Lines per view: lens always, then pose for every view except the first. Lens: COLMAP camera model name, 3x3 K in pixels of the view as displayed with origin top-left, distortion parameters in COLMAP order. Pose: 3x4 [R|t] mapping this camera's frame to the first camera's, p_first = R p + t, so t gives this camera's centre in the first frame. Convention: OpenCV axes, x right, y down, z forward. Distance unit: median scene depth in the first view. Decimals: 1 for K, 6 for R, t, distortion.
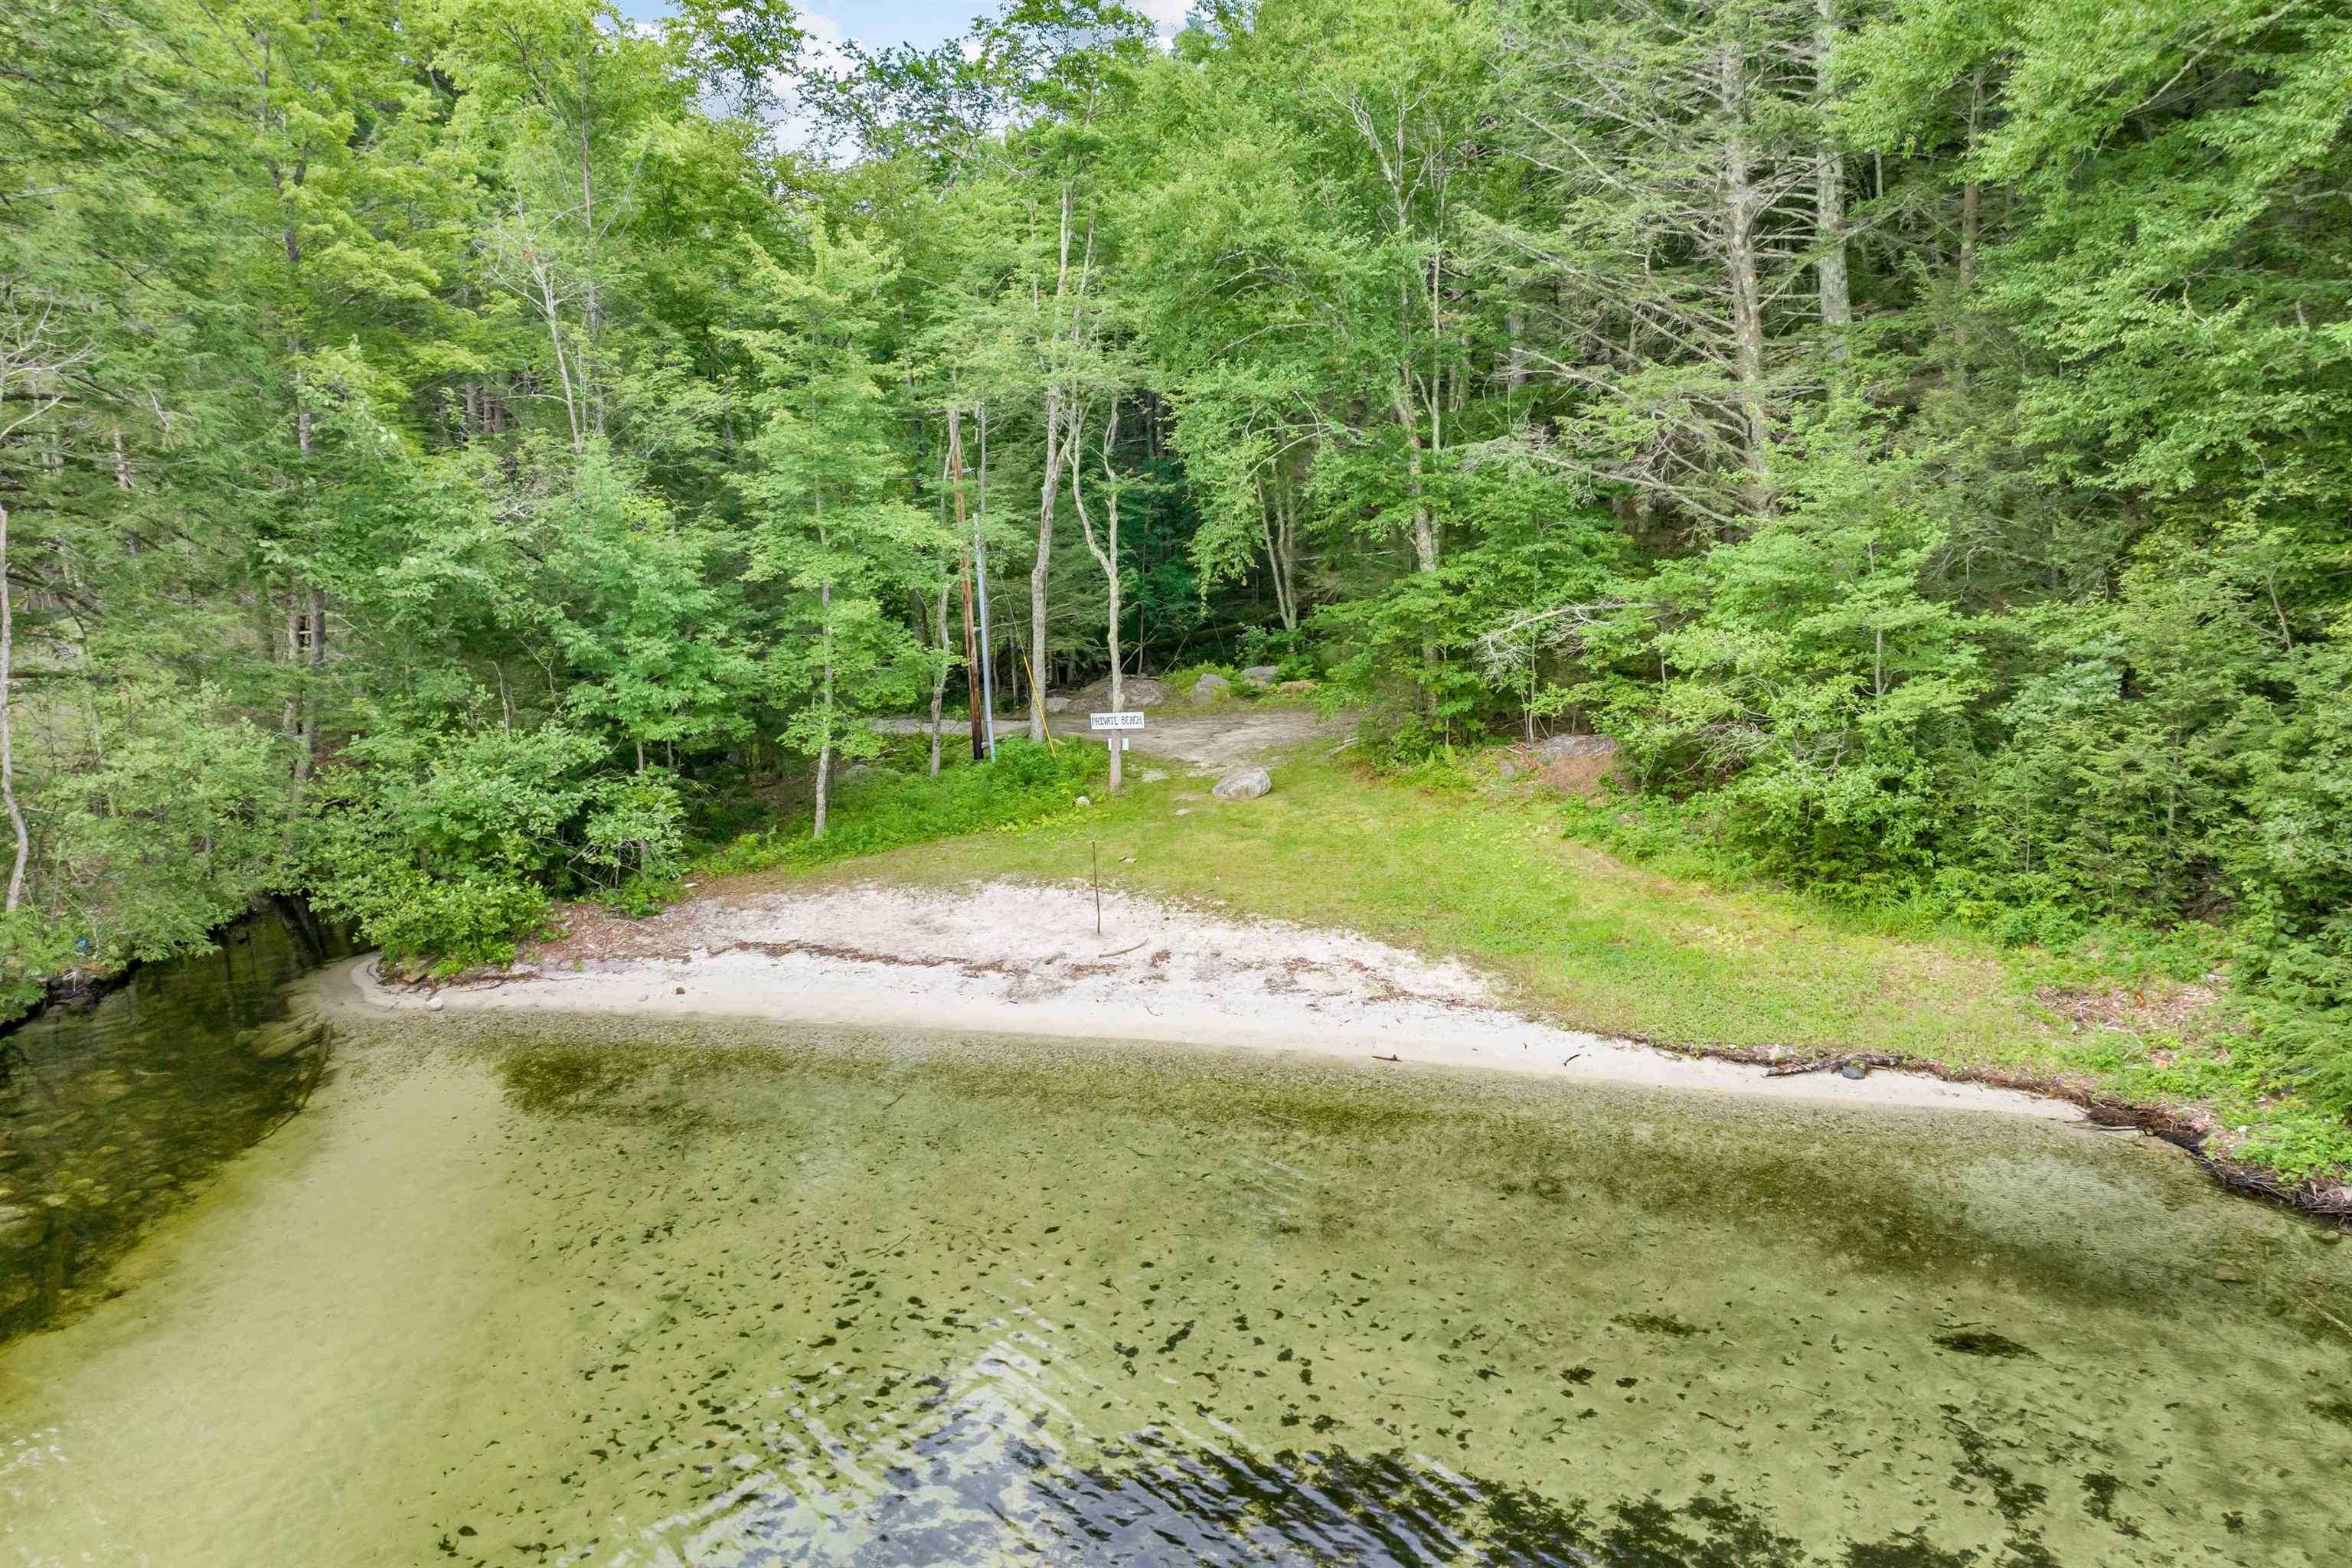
lens RADIAL K [[1688.1, 0, 1184.5], [0, 1688.1, 793.0], [0, 0, 1]] dist [-0.032991, -0.003691]
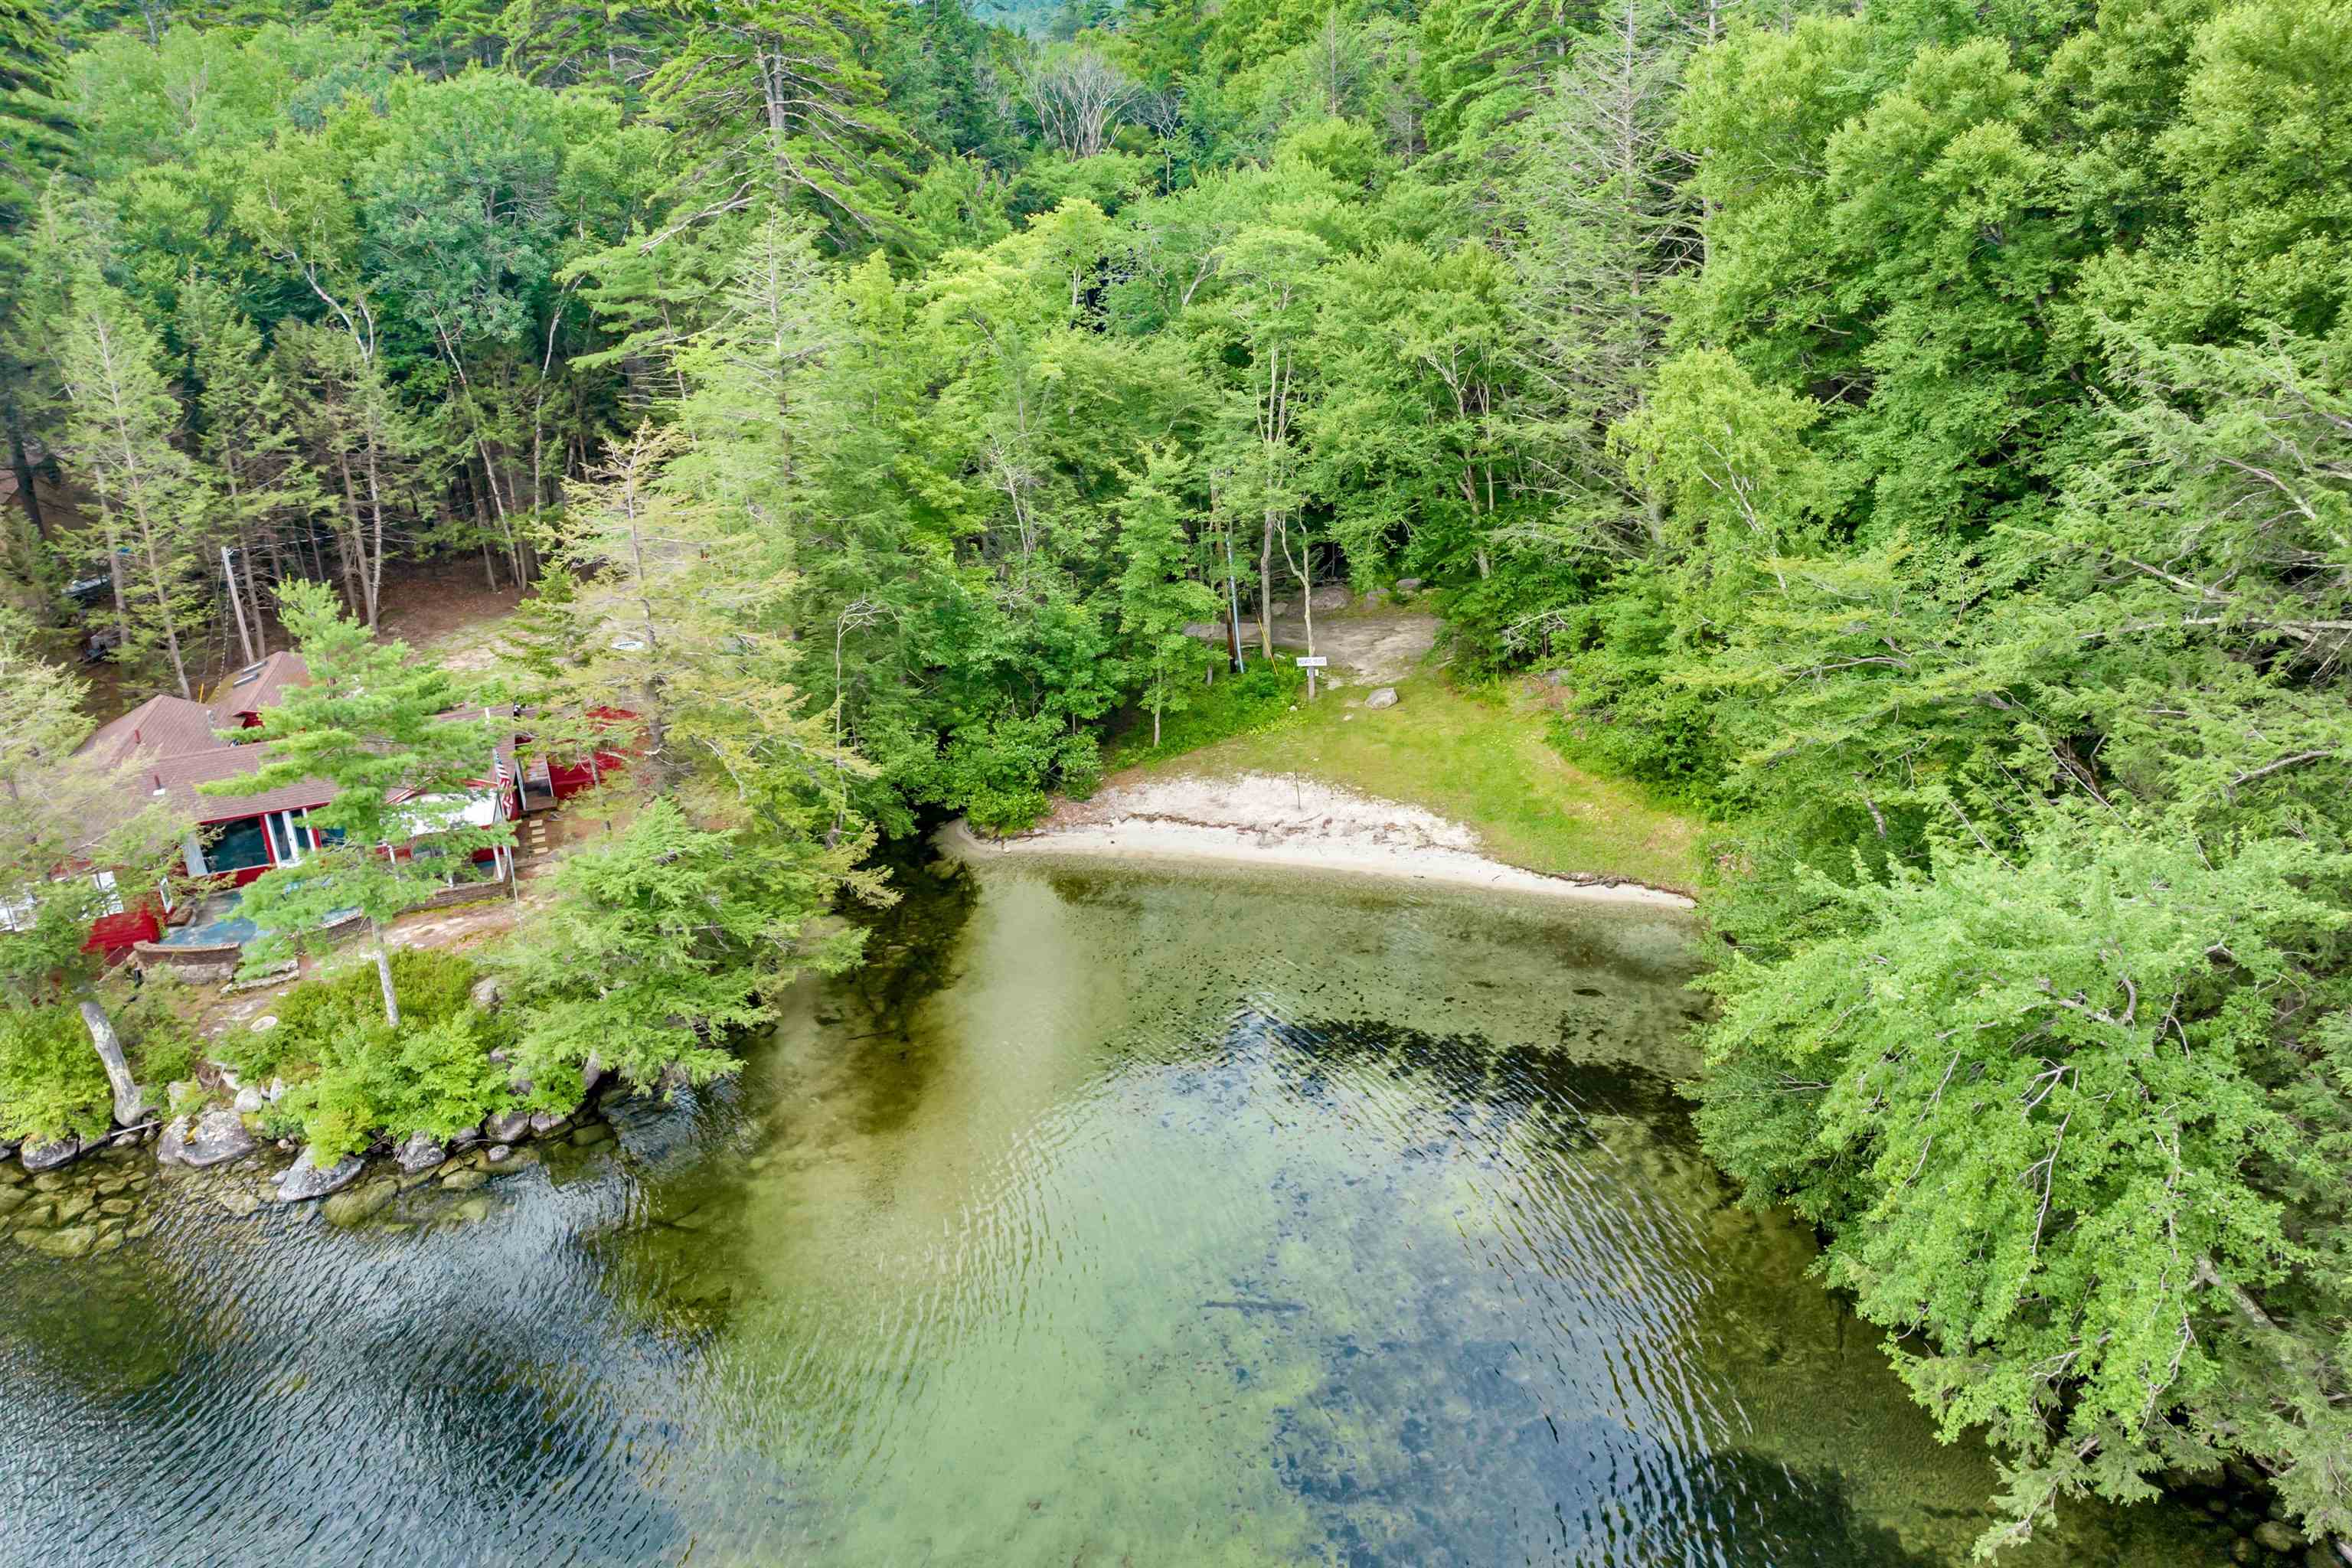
lens RADIAL K [[1688.1, 0, 1176.0], [0, 1688.1, 778.4], [0, 0, 1]] dist [-0.032991, -0.003691]
pose [[0.989445, -0.014513, -0.144184, 0.105670], [0.039989, 0.983683, 0.175412, -0.343082], [0.139285, -0.179326, 0.973880, -1.119792]]
